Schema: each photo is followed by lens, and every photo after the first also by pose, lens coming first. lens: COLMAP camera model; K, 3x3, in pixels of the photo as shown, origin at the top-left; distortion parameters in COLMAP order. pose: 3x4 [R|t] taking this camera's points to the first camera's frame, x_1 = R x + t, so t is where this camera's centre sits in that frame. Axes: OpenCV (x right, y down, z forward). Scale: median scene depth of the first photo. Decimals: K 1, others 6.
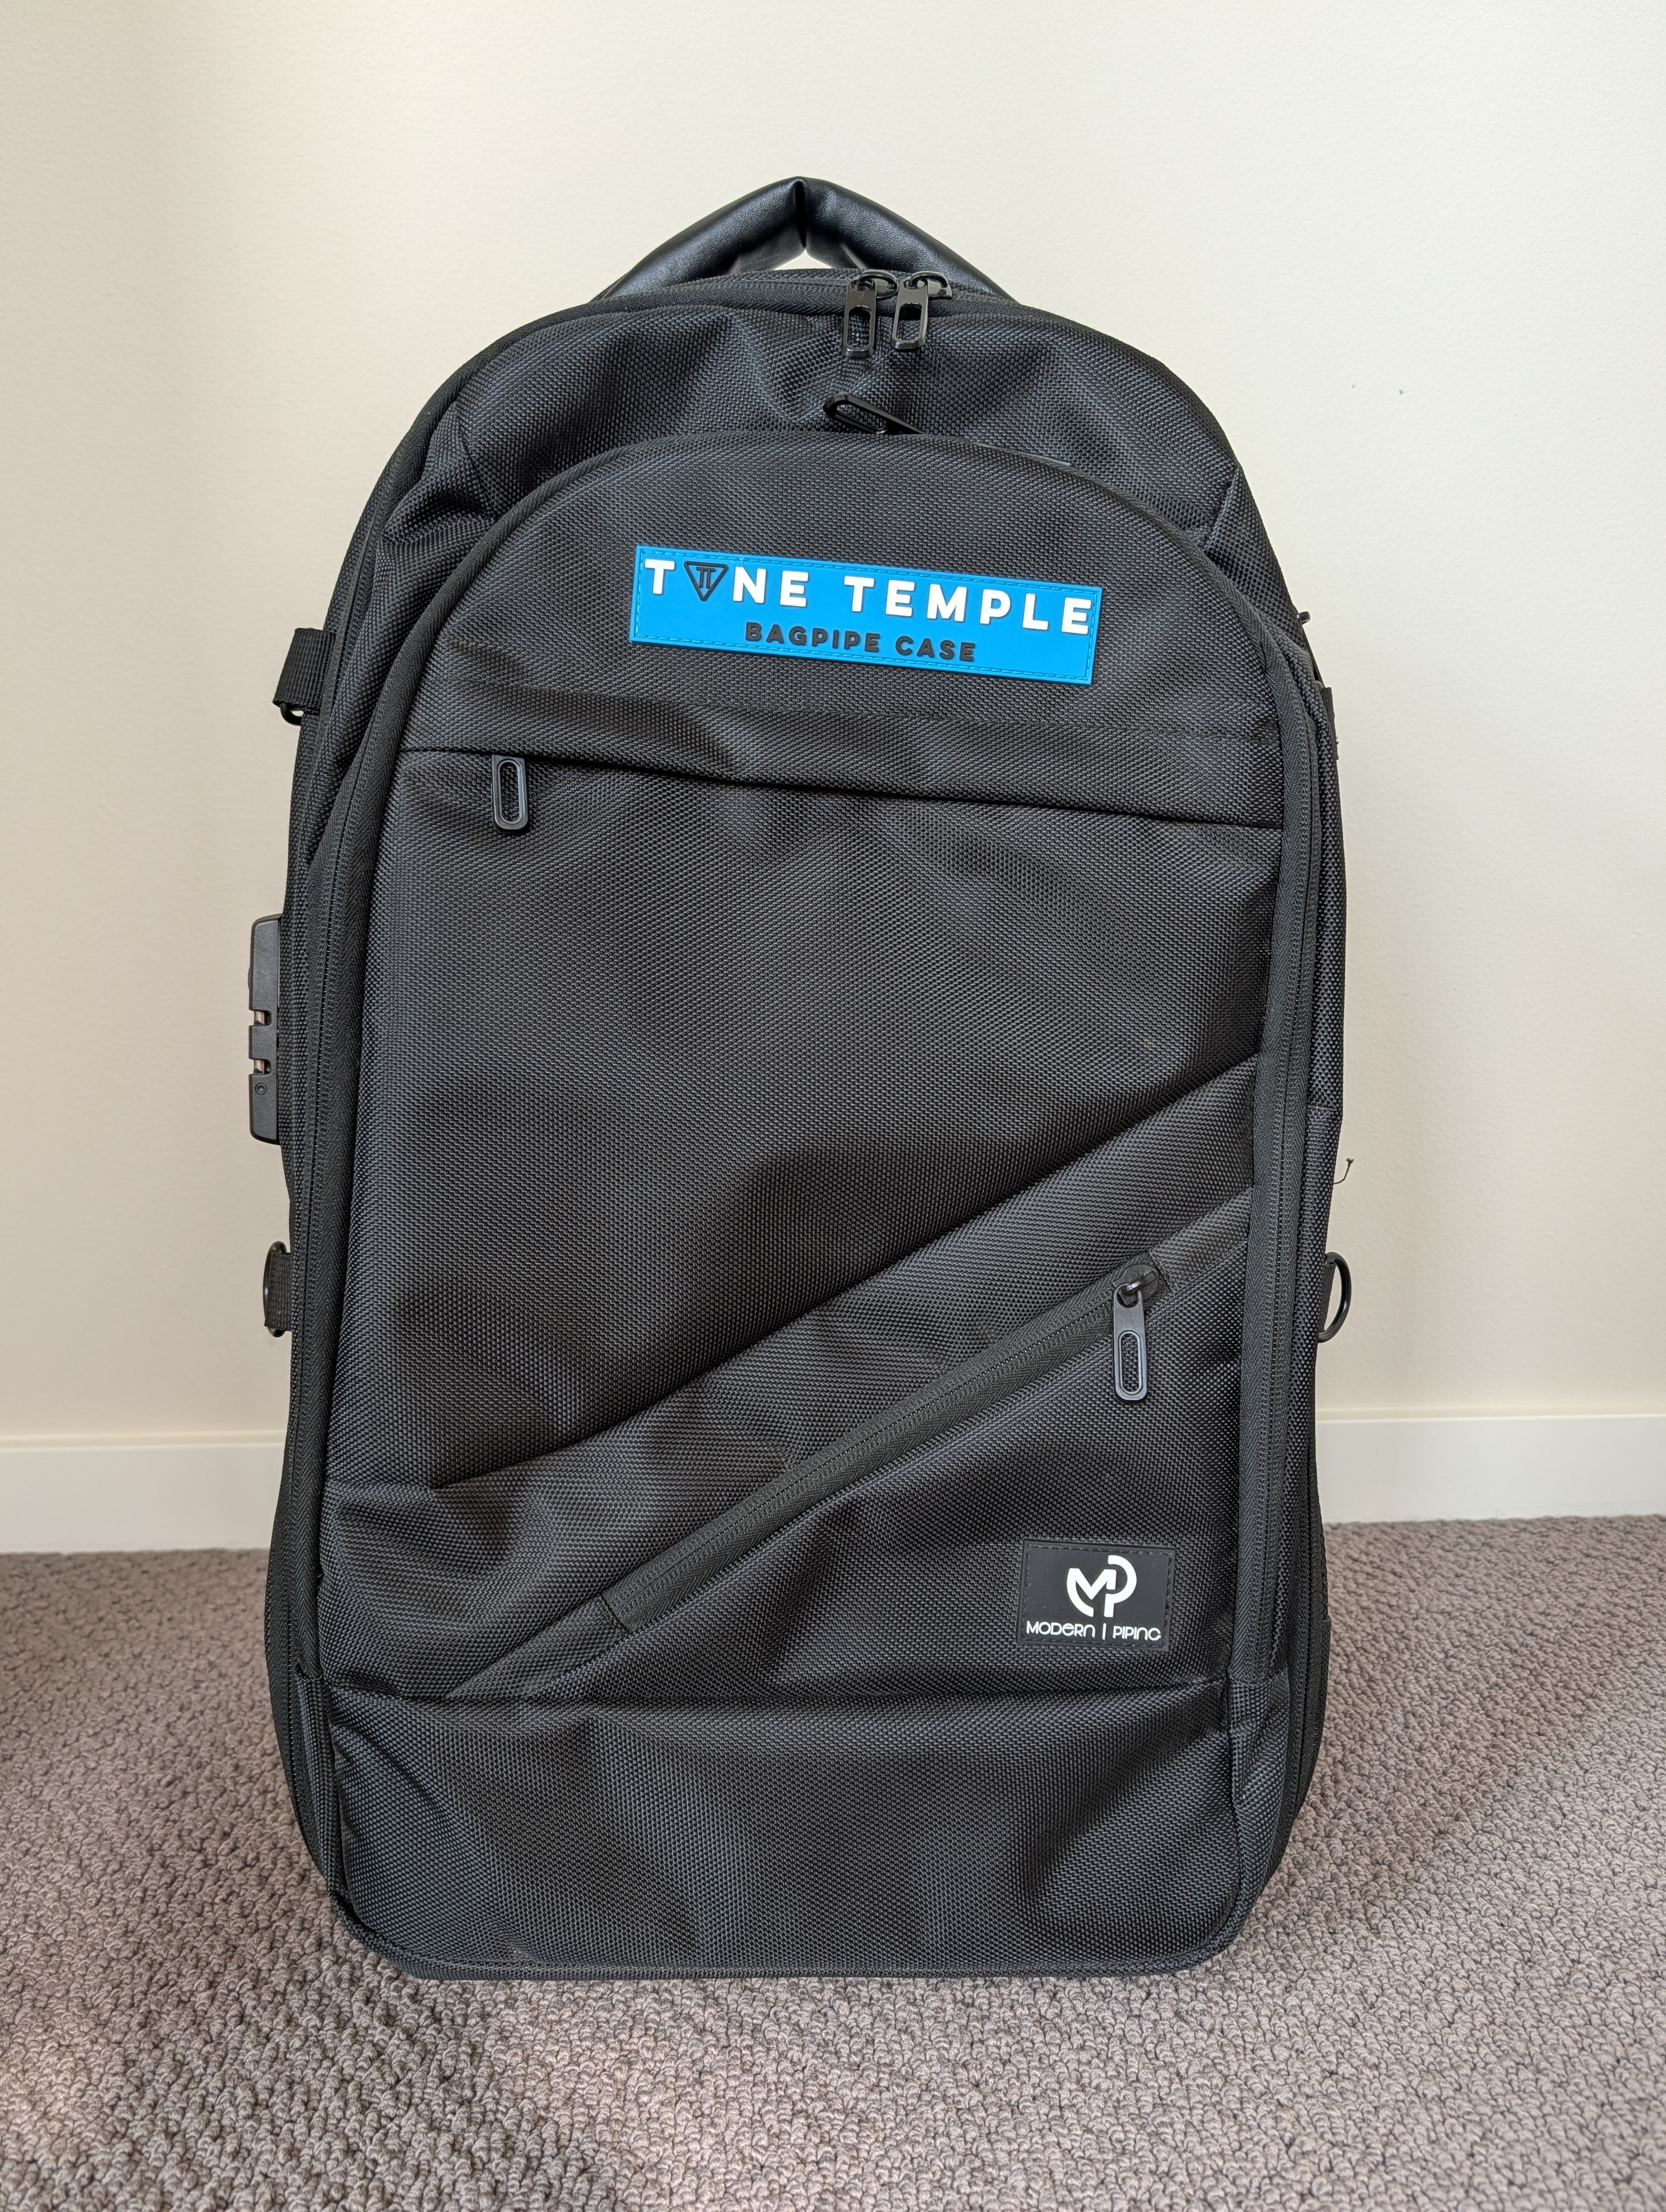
lens RADIAL K [[1562.3, 0, 832.0], [0, 1562.3, 1109.1], [0, 0, 1]] dist [0.009409, -0.015211]
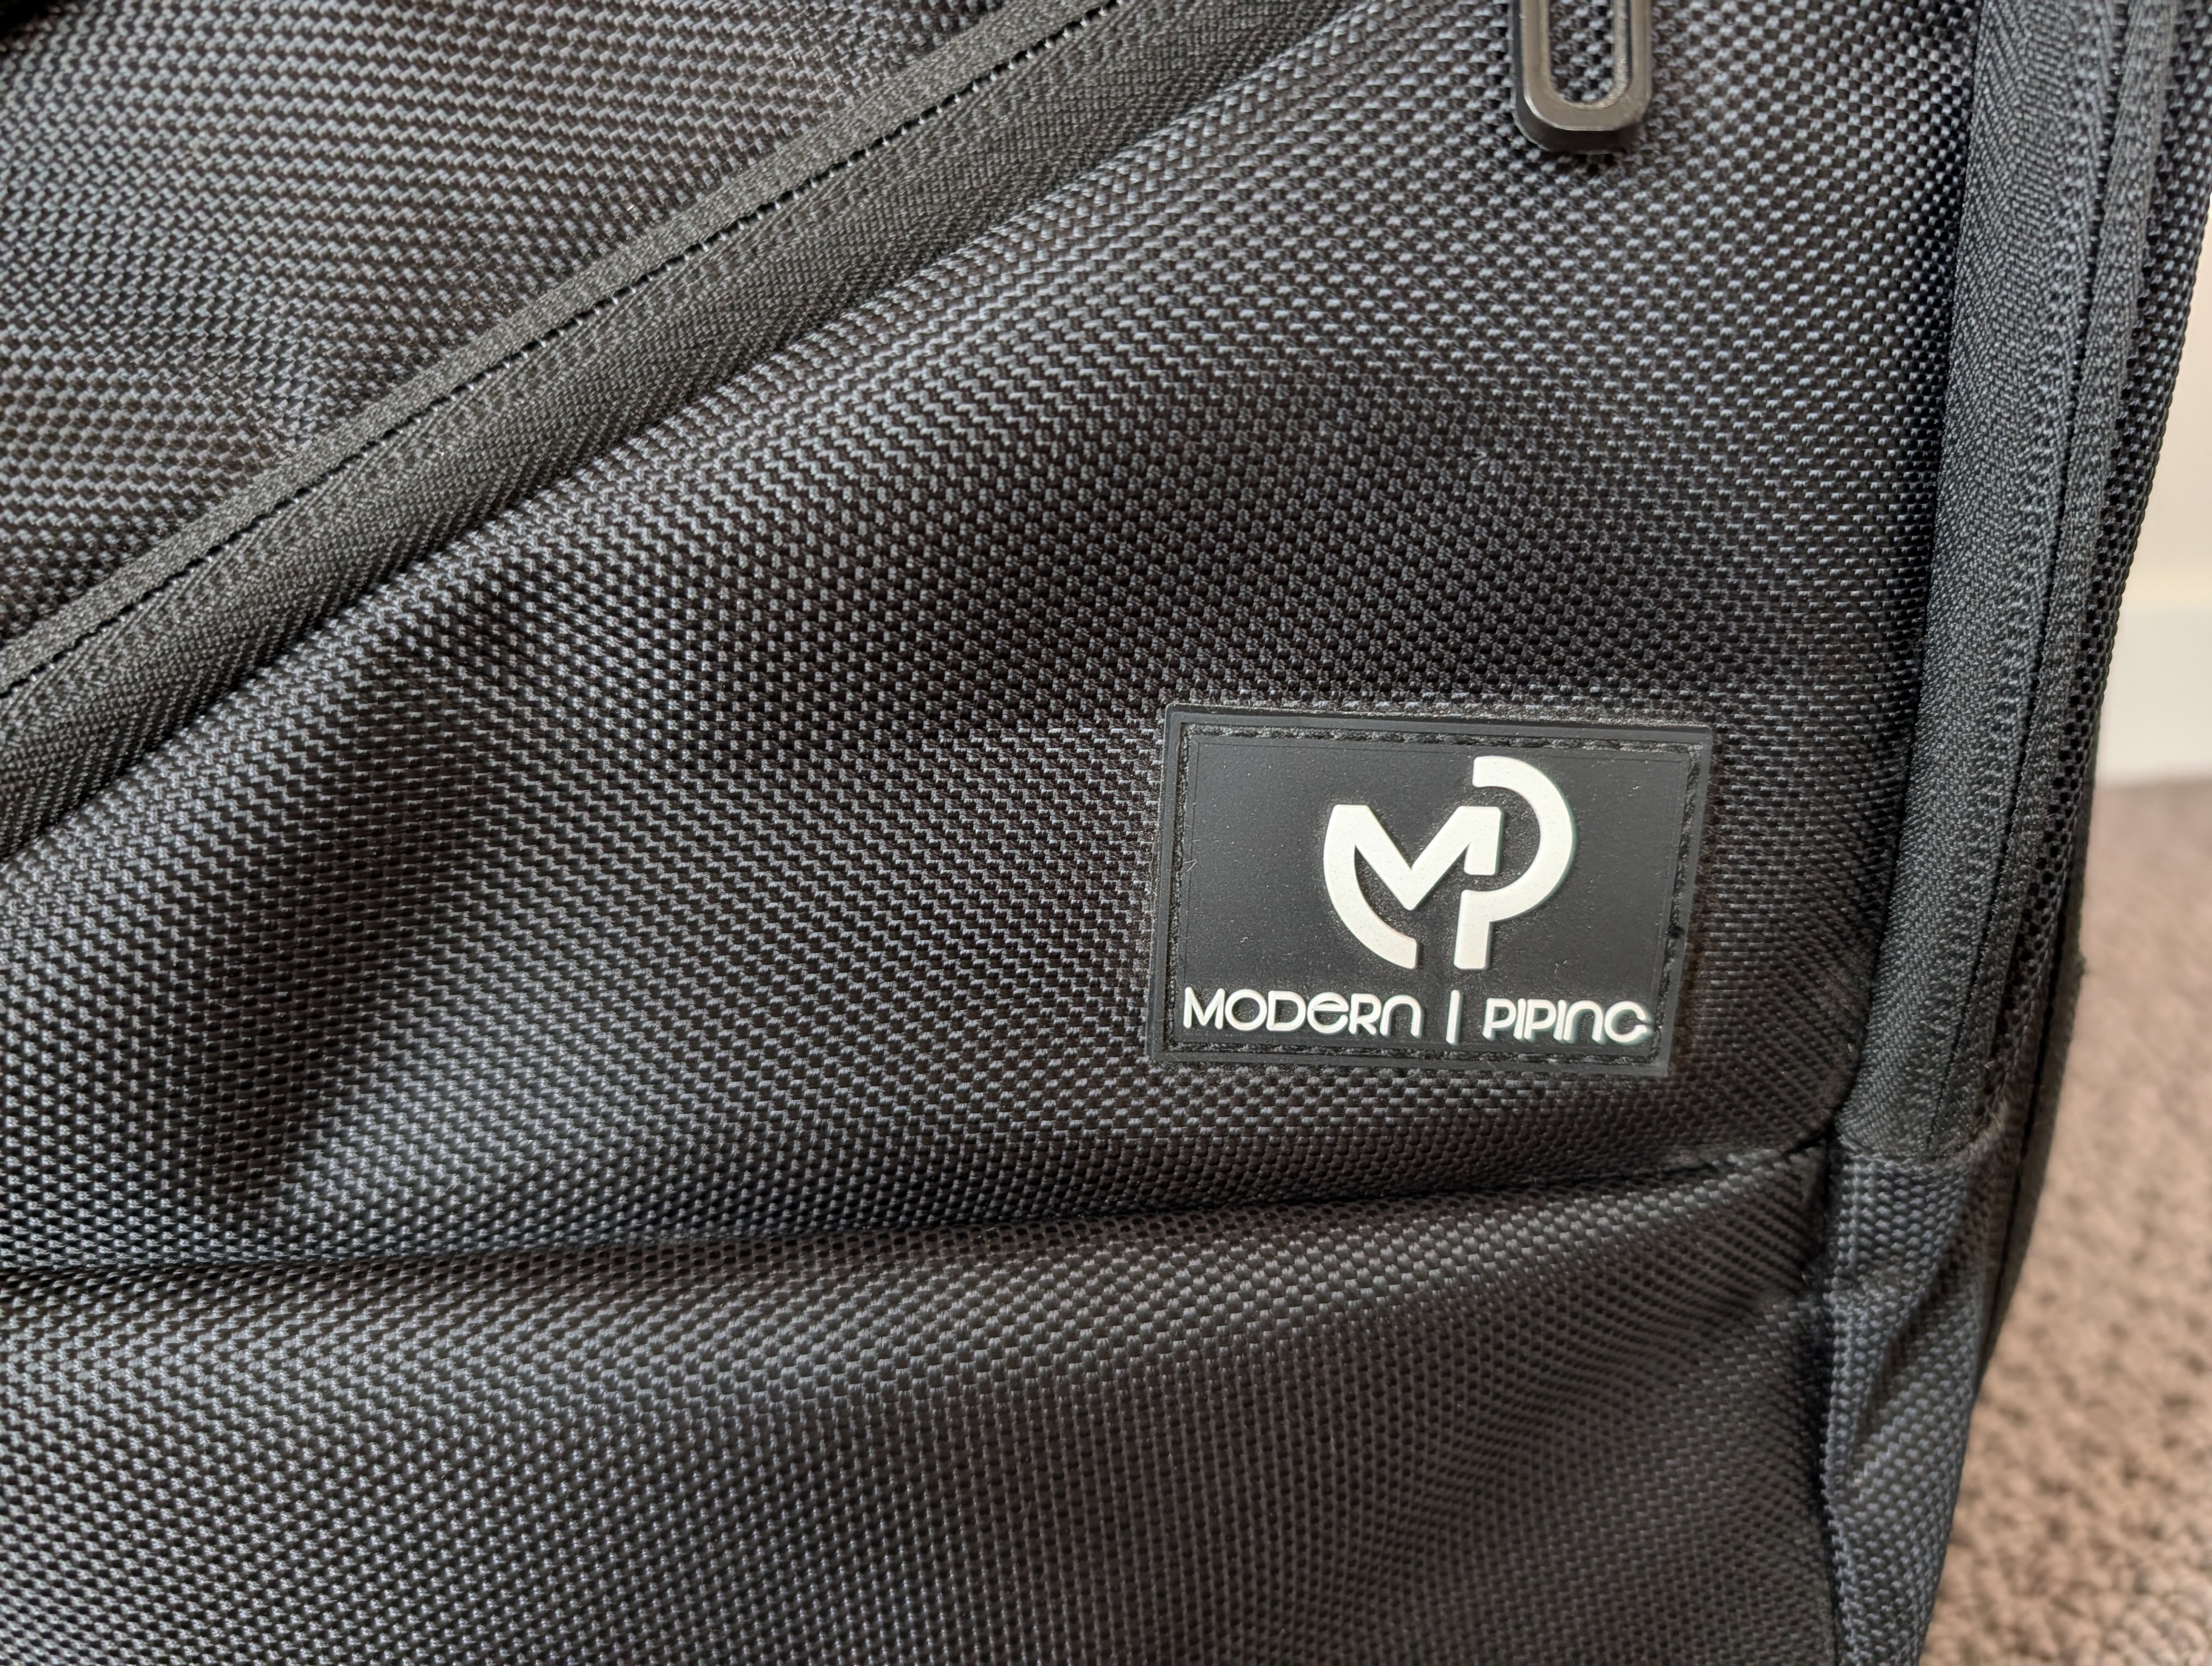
lens RADIAL K [[1559.7, 0, 1107.0], [0, 1559.7, 833.5], [0, 0, 1]] dist [0.000528, -0.007090]
pose [[0.999023, -0.020621, -0.039092, 0.178201], [0.028644, 0.975671, 0.217358, 0.345142], [0.033659, -0.218266, 0.975309, 1.056649]]
